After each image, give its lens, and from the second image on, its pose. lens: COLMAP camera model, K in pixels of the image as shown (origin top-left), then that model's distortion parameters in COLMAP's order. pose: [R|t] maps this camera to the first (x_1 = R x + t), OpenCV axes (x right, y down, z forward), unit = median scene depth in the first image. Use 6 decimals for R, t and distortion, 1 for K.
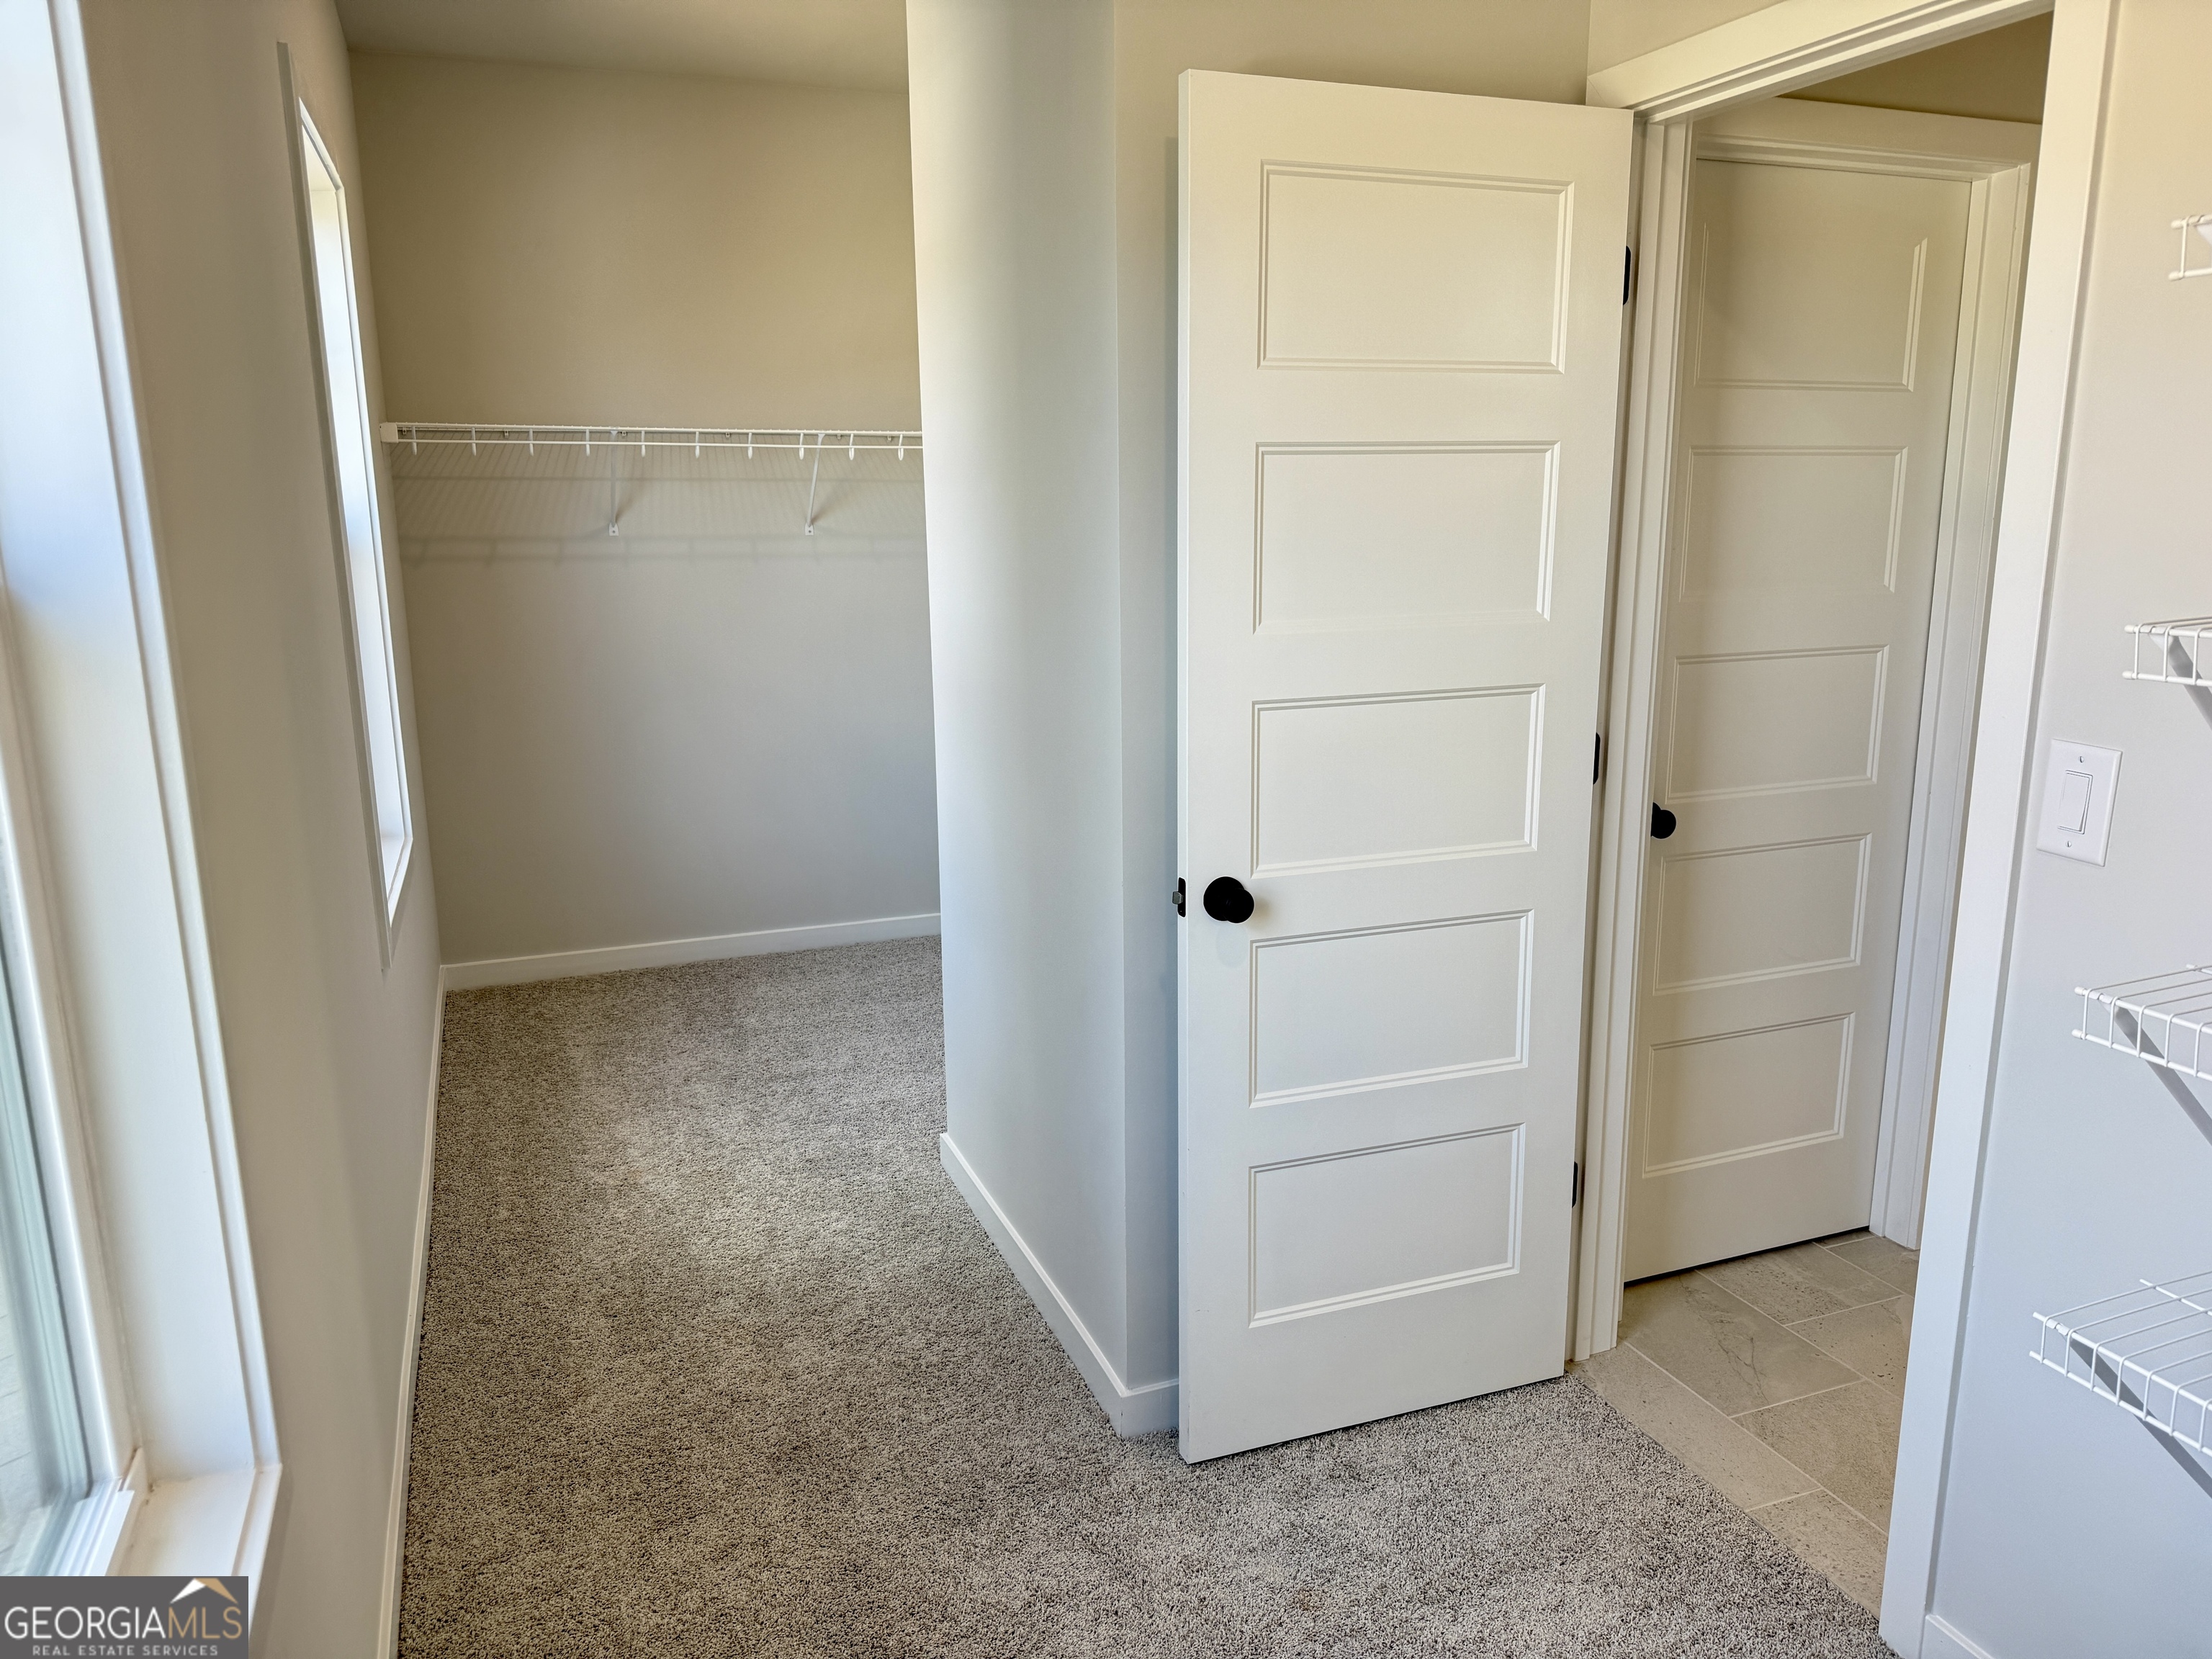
lens RADIAL K [[1601.7, 0, 1115.4], [0, 1601.7, 827.0], [0, 0, 1]] dist [0.070899, -0.052867]
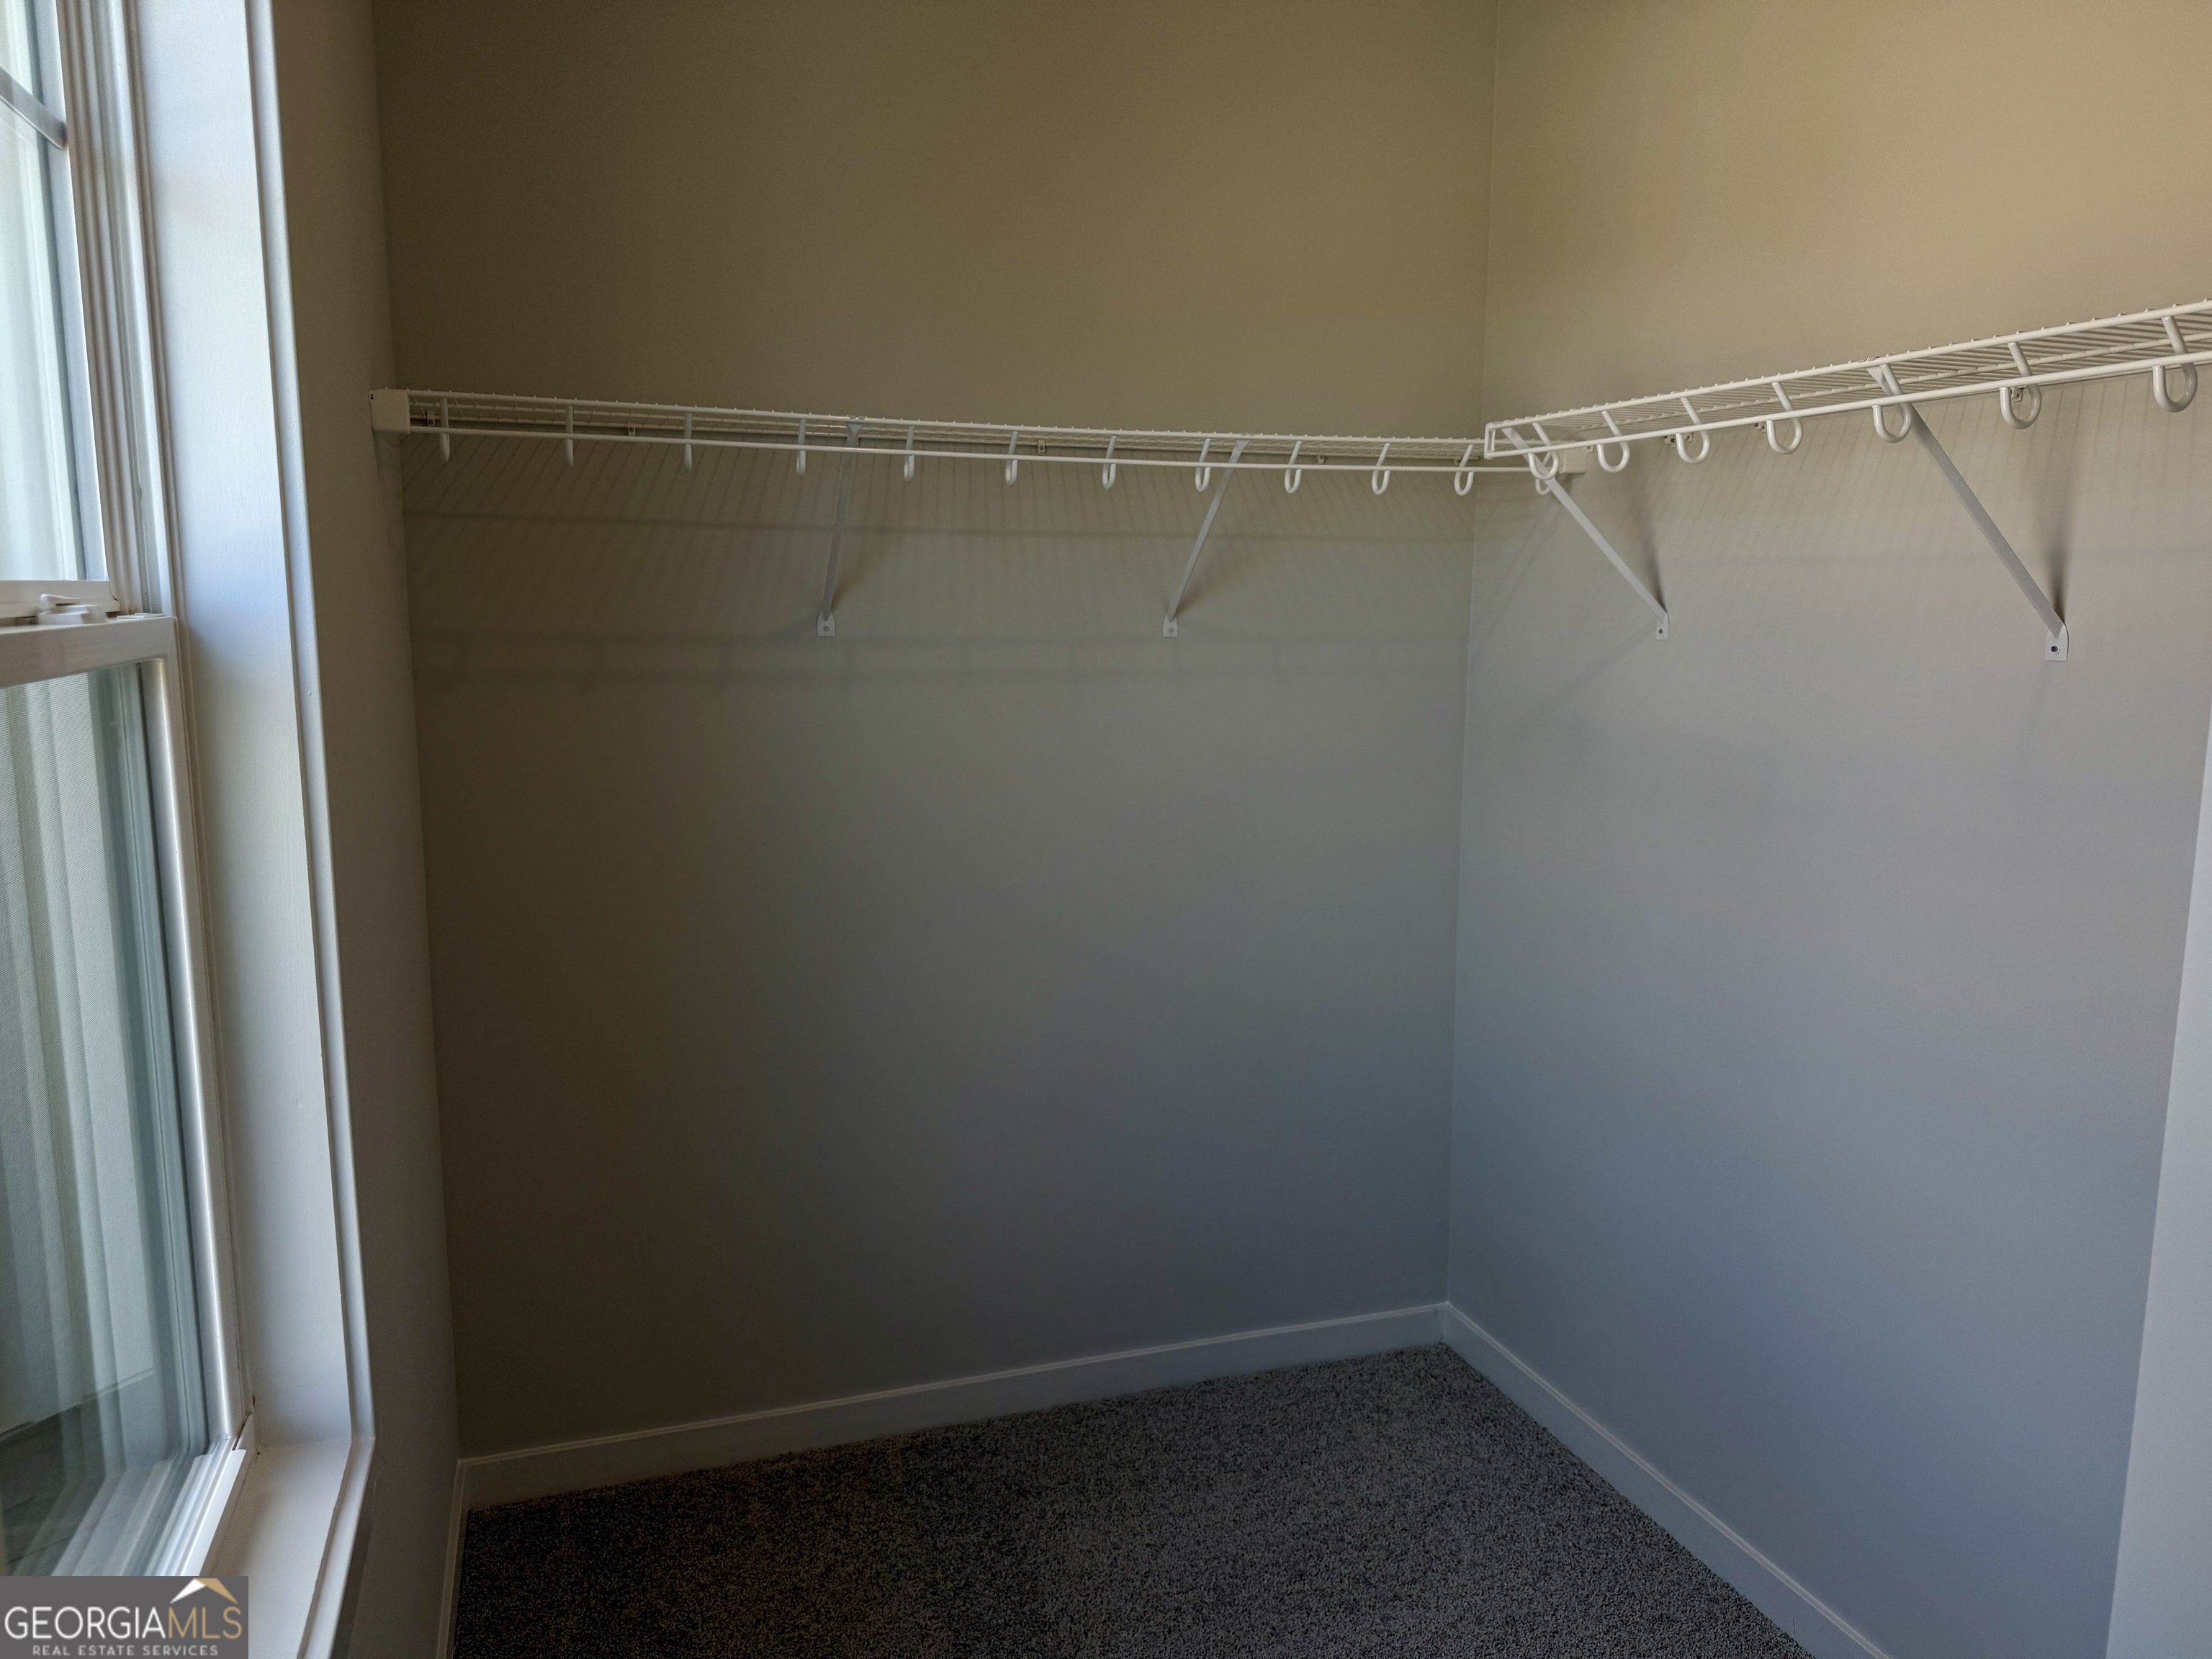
lens RADIAL K [[1601.7, 0, 1101.1], [0, 1601.7, 832.8], [0, 0, 1]] dist [0.070899, -0.052867]
pose [[0.998363, 0.023339, -0.052209, -0.194308], [-0.025926, 0.998441, -0.049430, -0.094074], [0.050974, 0.050702, 0.997412, 0.493574]]
